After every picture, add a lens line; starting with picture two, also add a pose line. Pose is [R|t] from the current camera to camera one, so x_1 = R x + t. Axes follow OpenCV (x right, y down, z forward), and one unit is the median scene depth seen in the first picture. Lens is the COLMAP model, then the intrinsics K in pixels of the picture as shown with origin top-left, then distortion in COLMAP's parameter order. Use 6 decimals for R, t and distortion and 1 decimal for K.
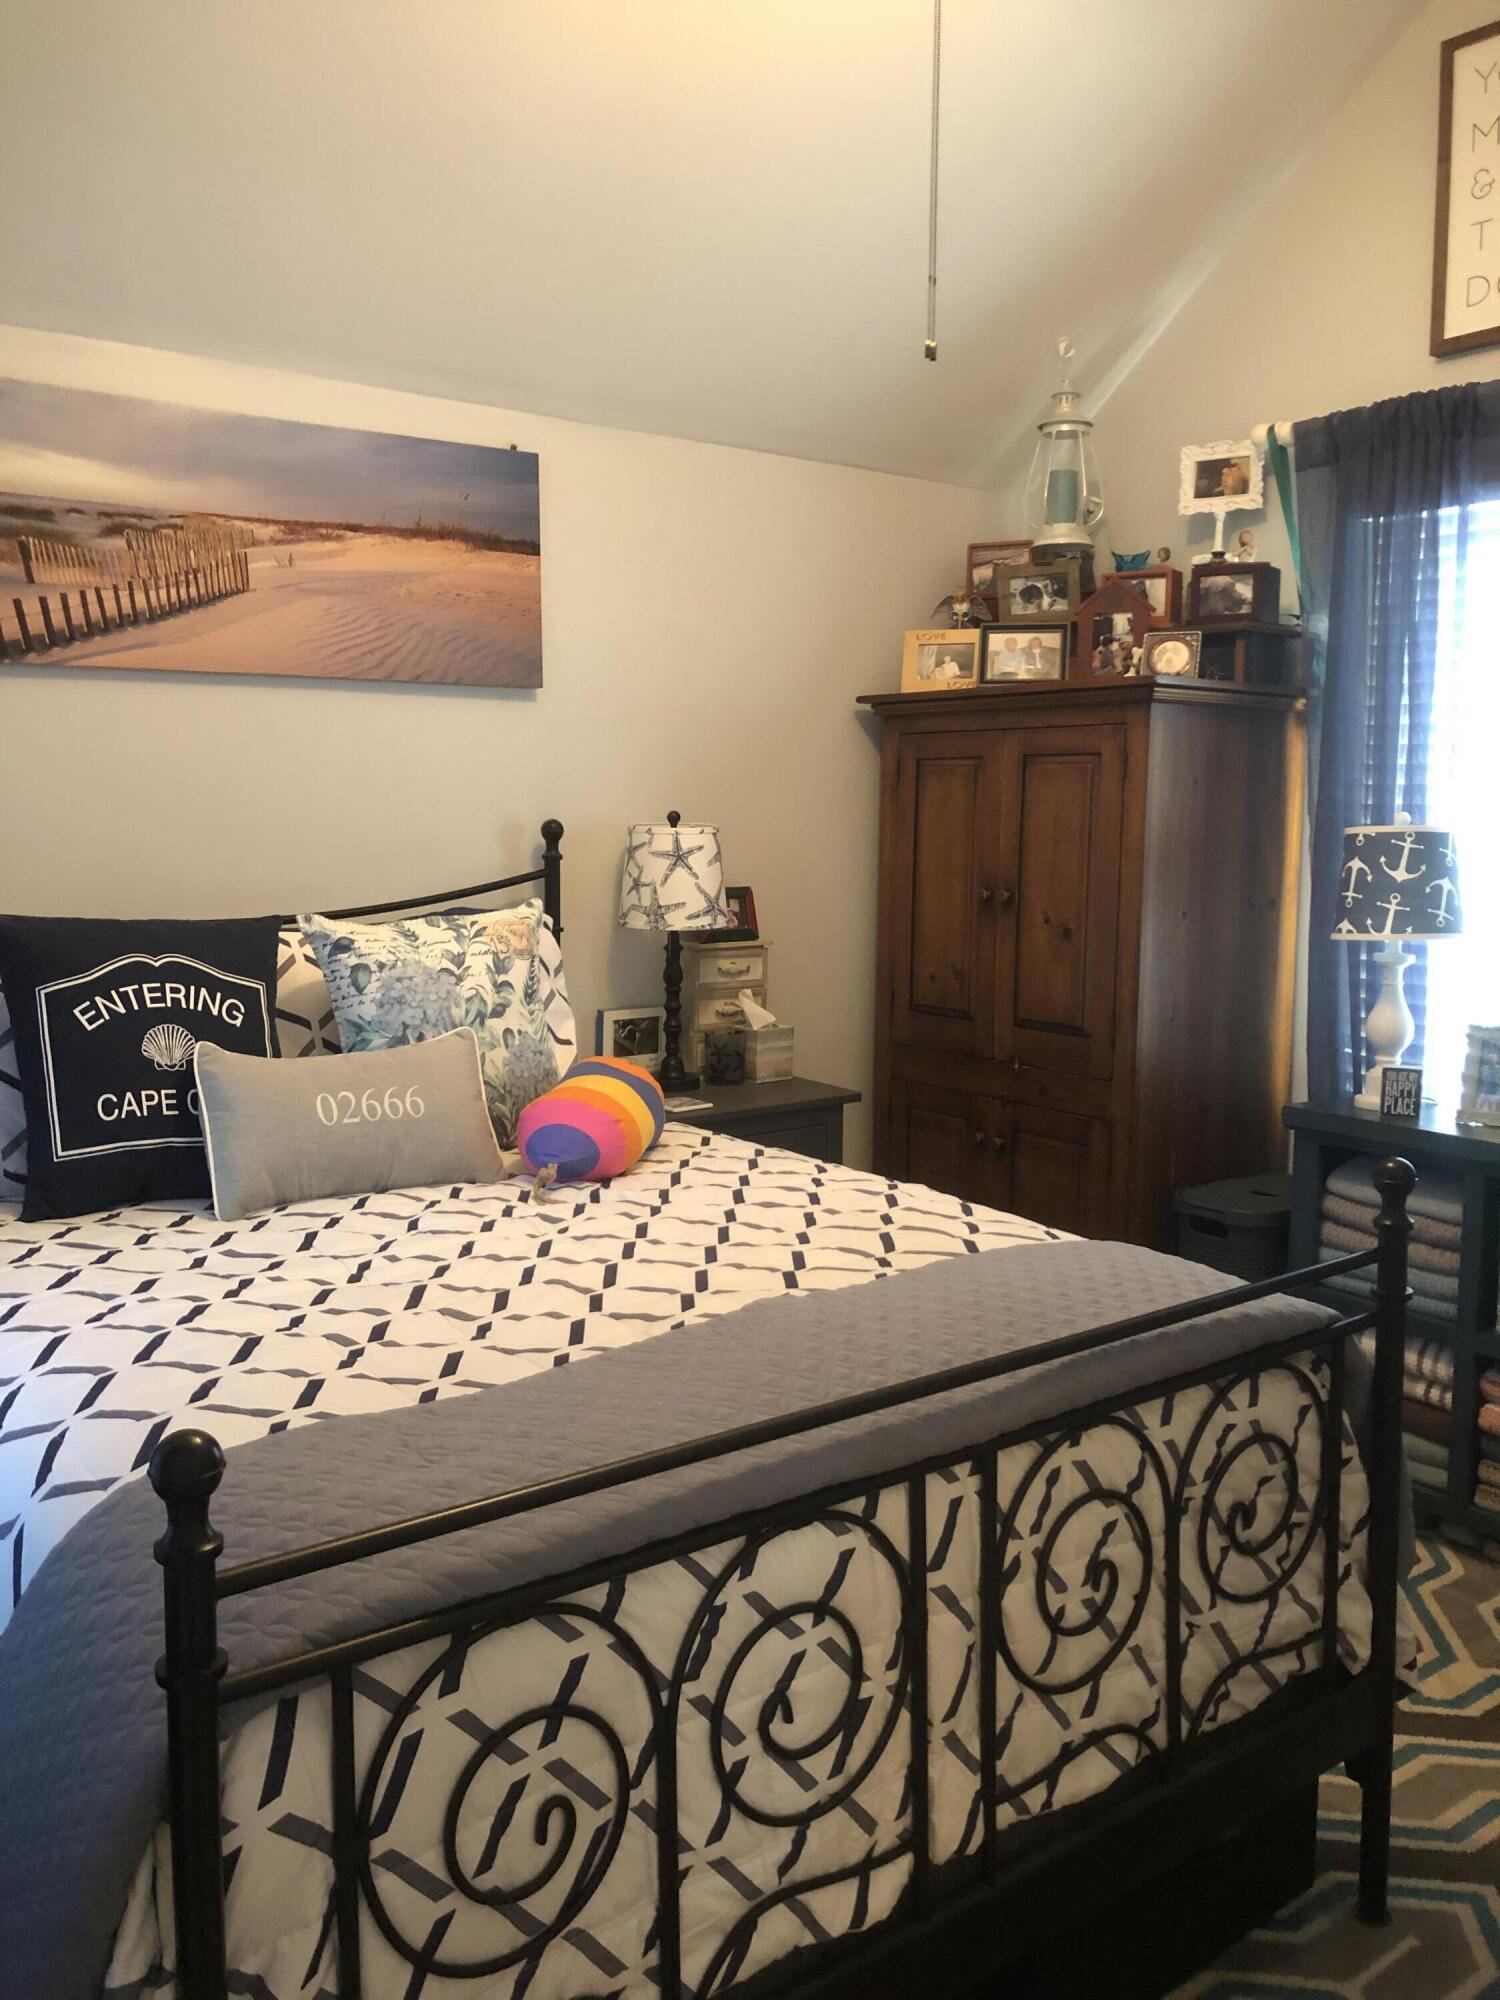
lens RADIAL K [[1606.3, 0, 717.7], [0, 1606.3, 968.1], [0, 0, 1]] dist [0.016421, 0.000092]
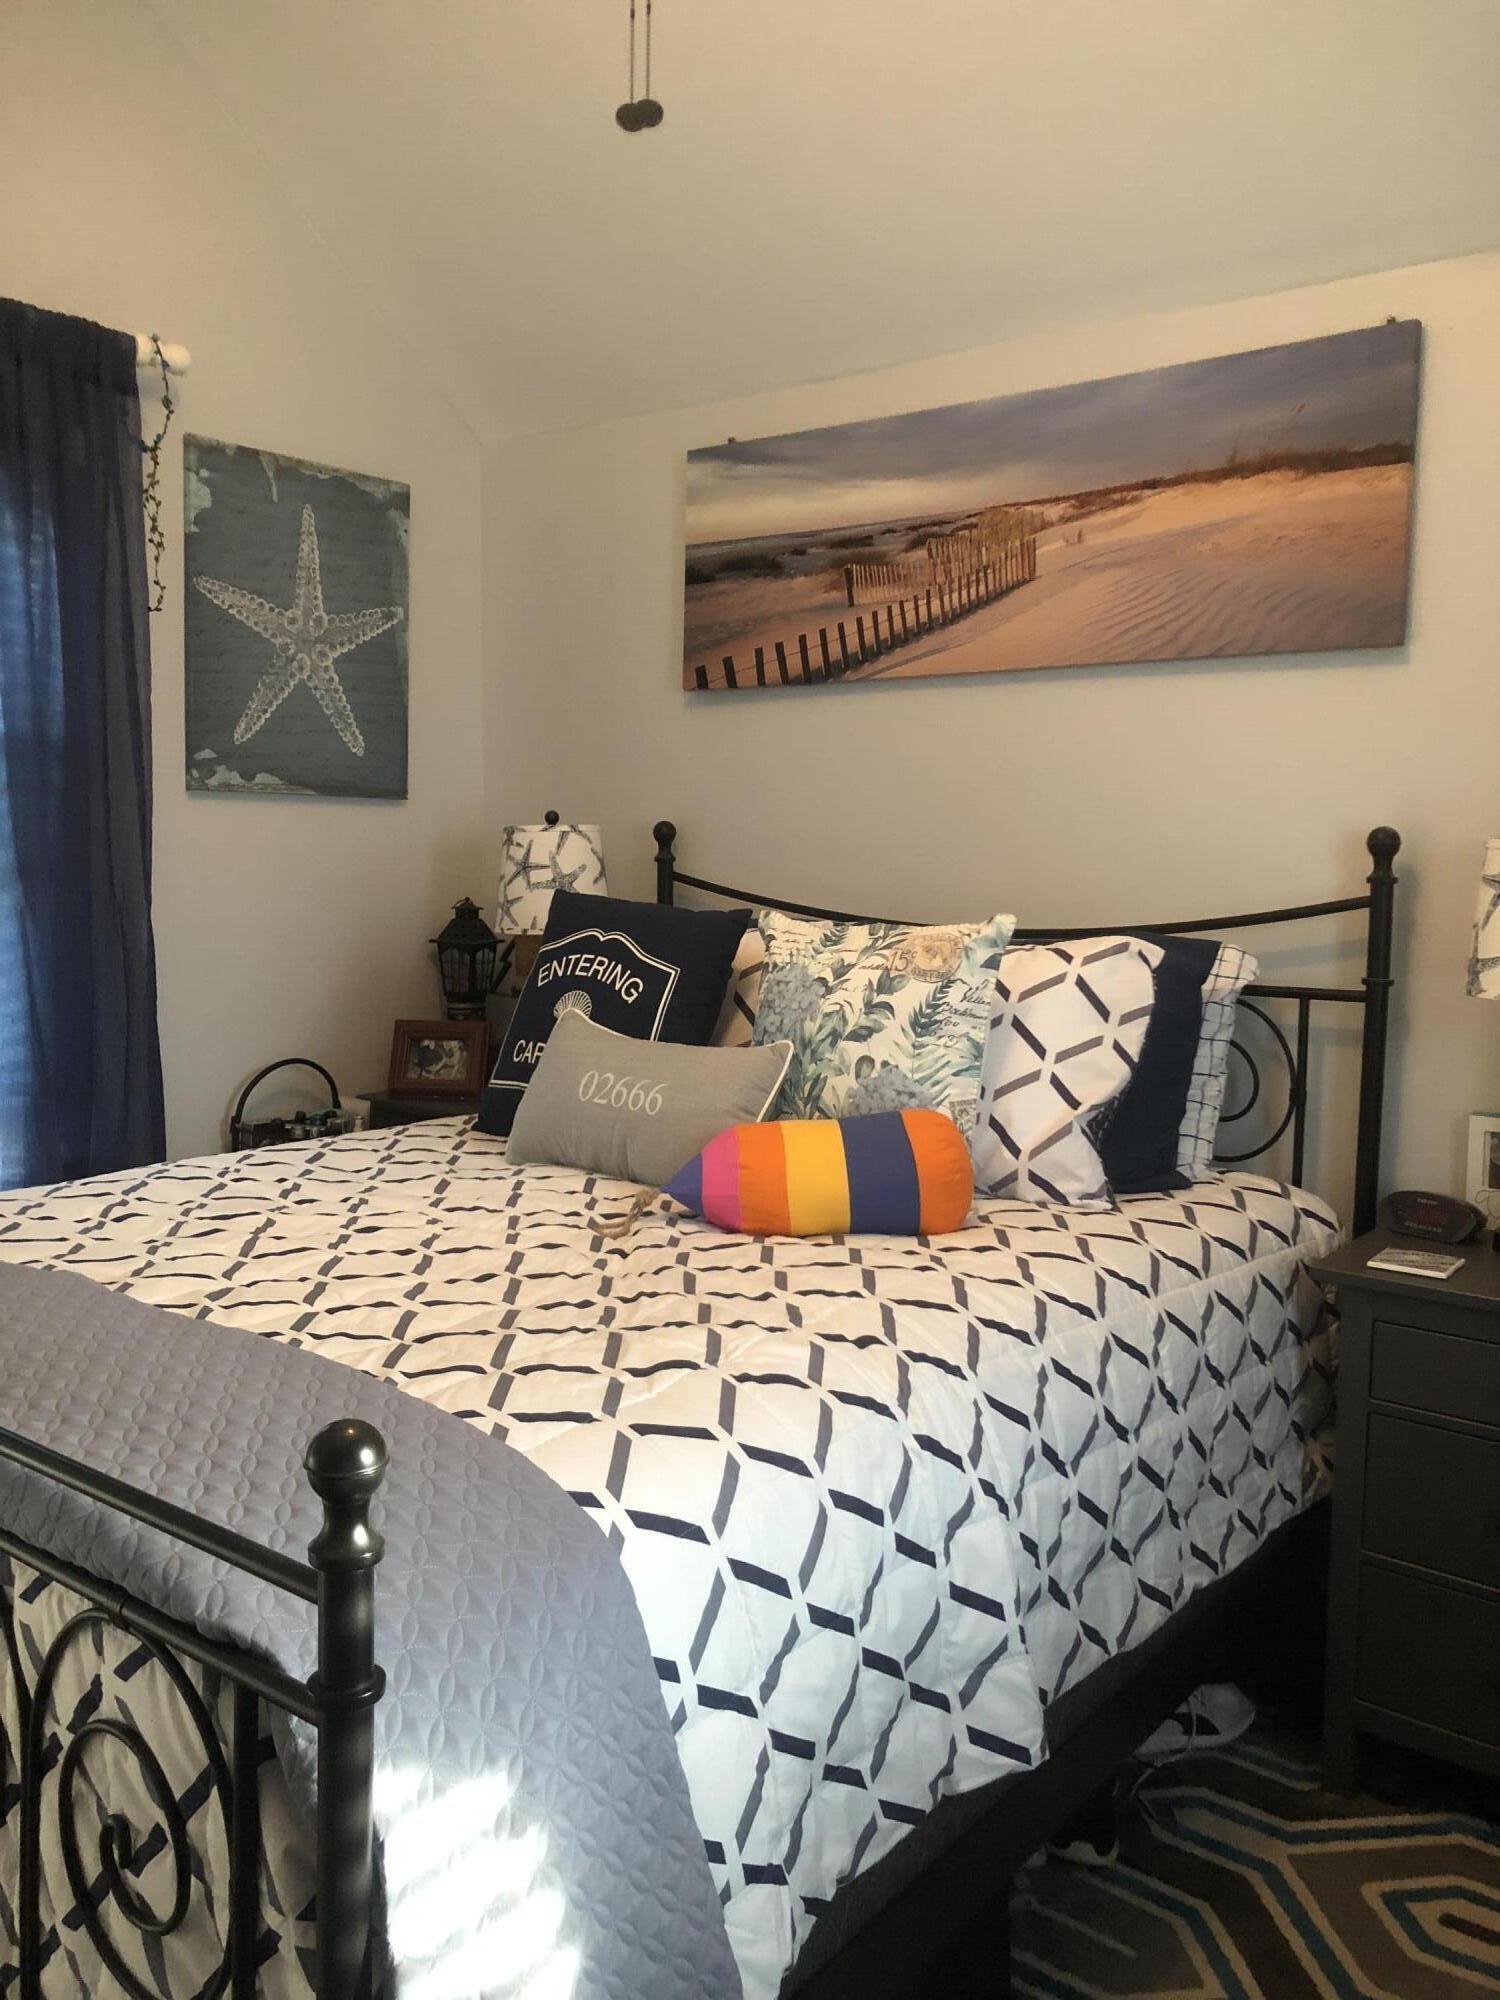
lens RADIAL K [[1638.8, 0, 752.6], [0, 1638.8, 967.2], [0, 0, 1]] dist [0.054572, -0.127642]
pose [[0.260968, 0.076765, -0.962290, 0.682830], [-0.115708, 0.992134, 0.047767, -0.043693], [0.958388, 0.098880, 0.267798, 0.697995]]
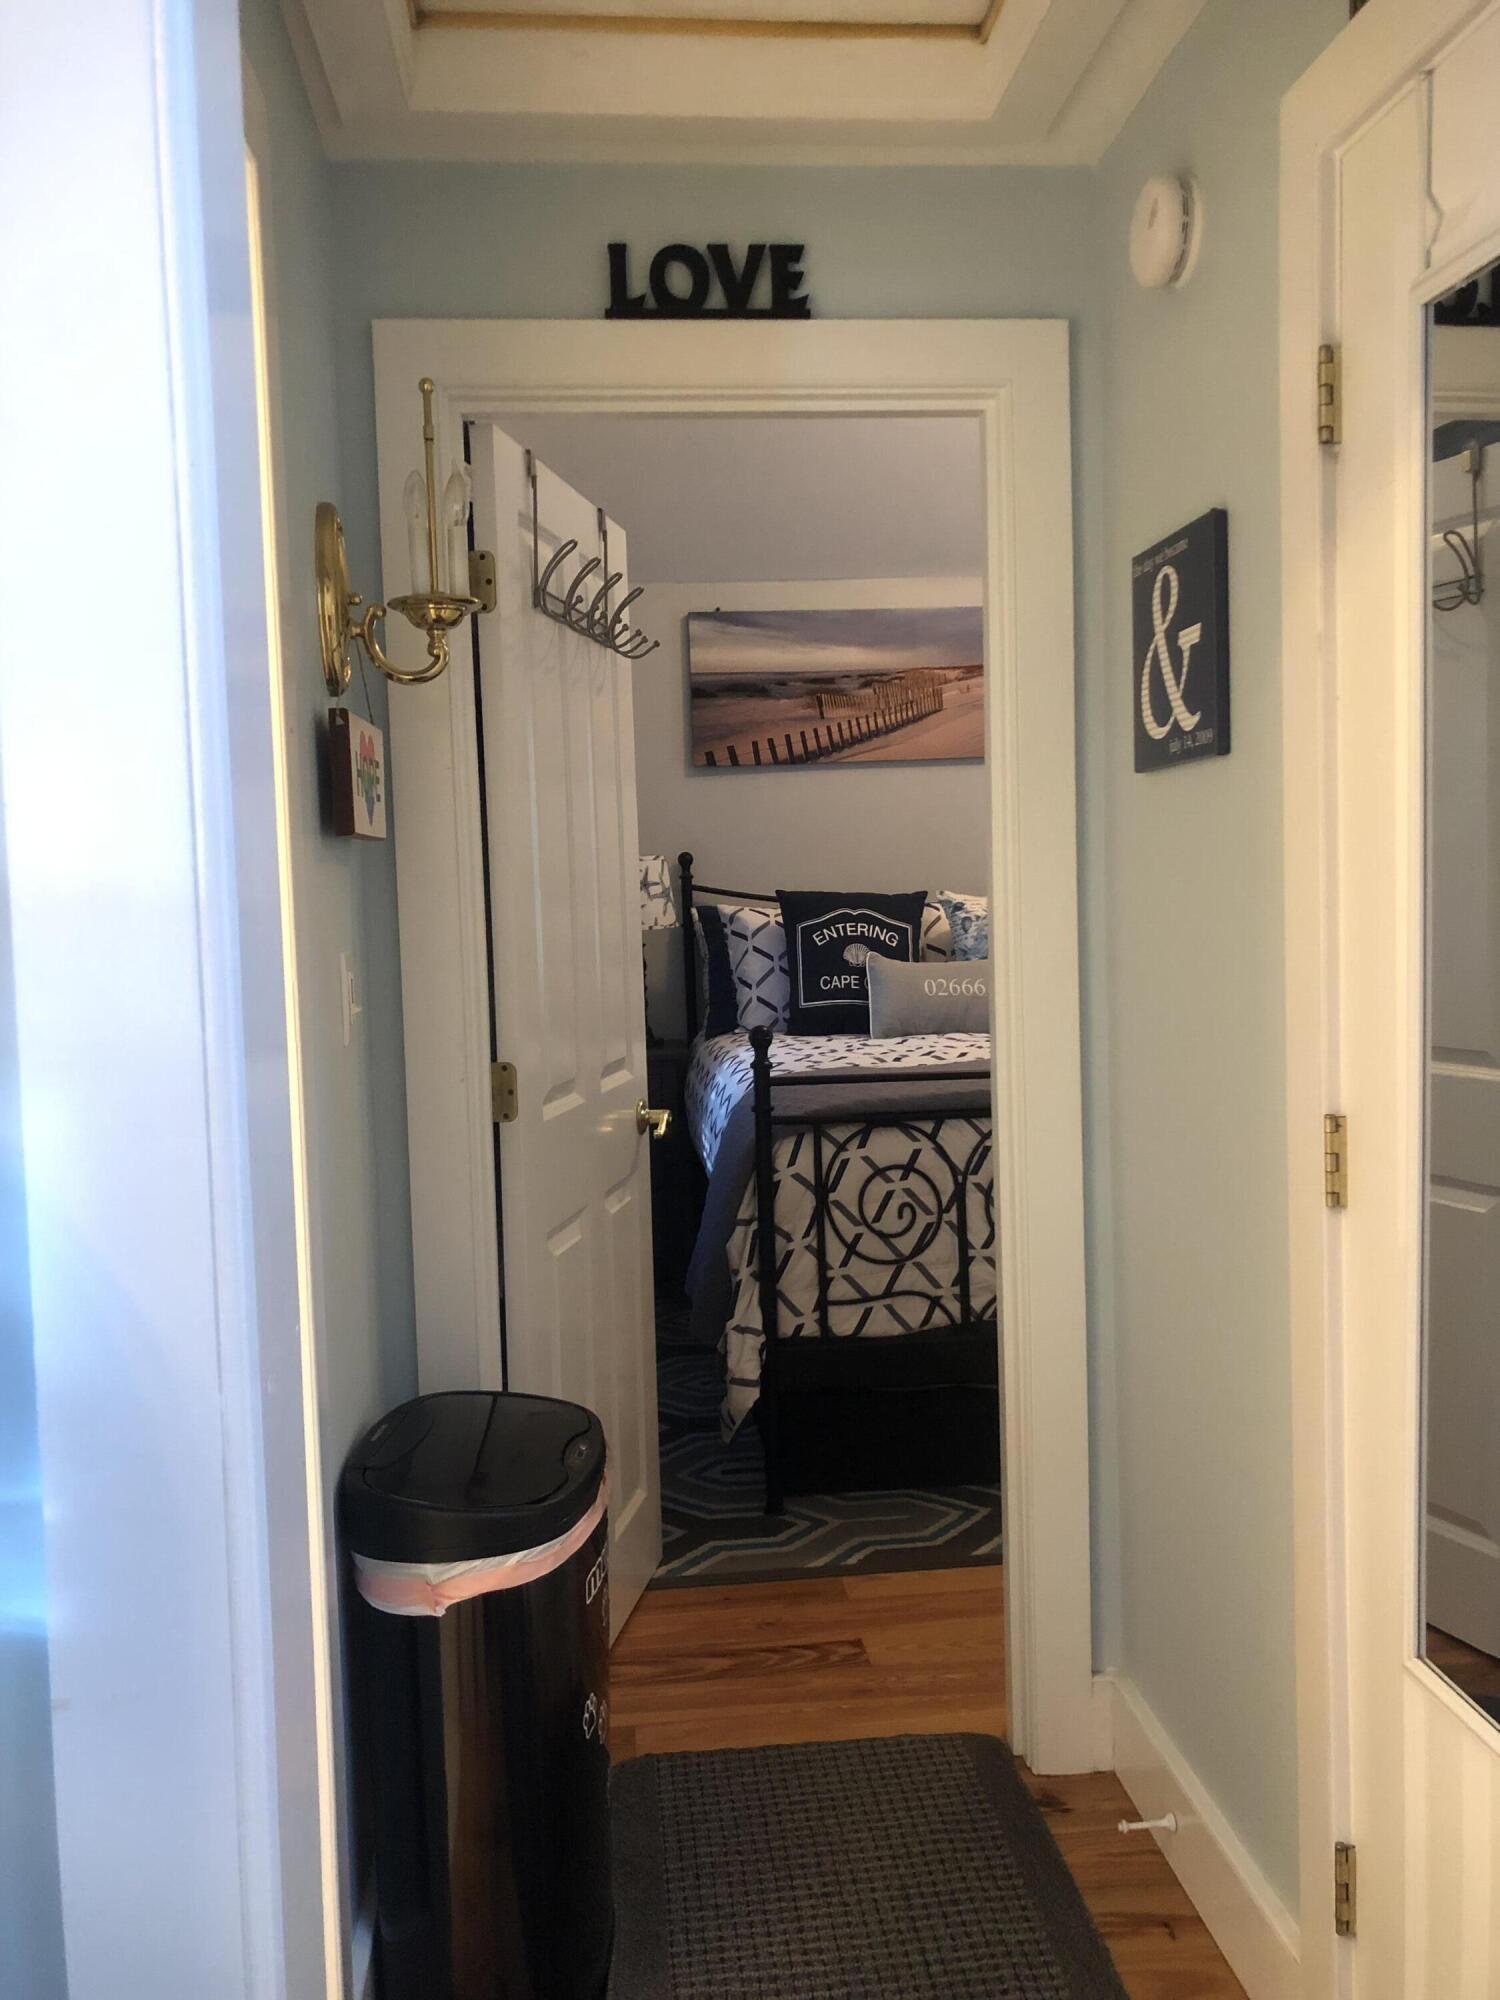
lens RADIAL K [[1588.9, 0, 750.0], [0, 1588.9, 1000.0], [0, 0, 1]] dist [0.030460, 0.012565]
pose [[0.850483, 0.007470, -0.525949, 0.481110], [-0.019996, 0.999636, -0.018137, 0.121110], [0.525622, 0.025943, 0.850323, -0.601497]]
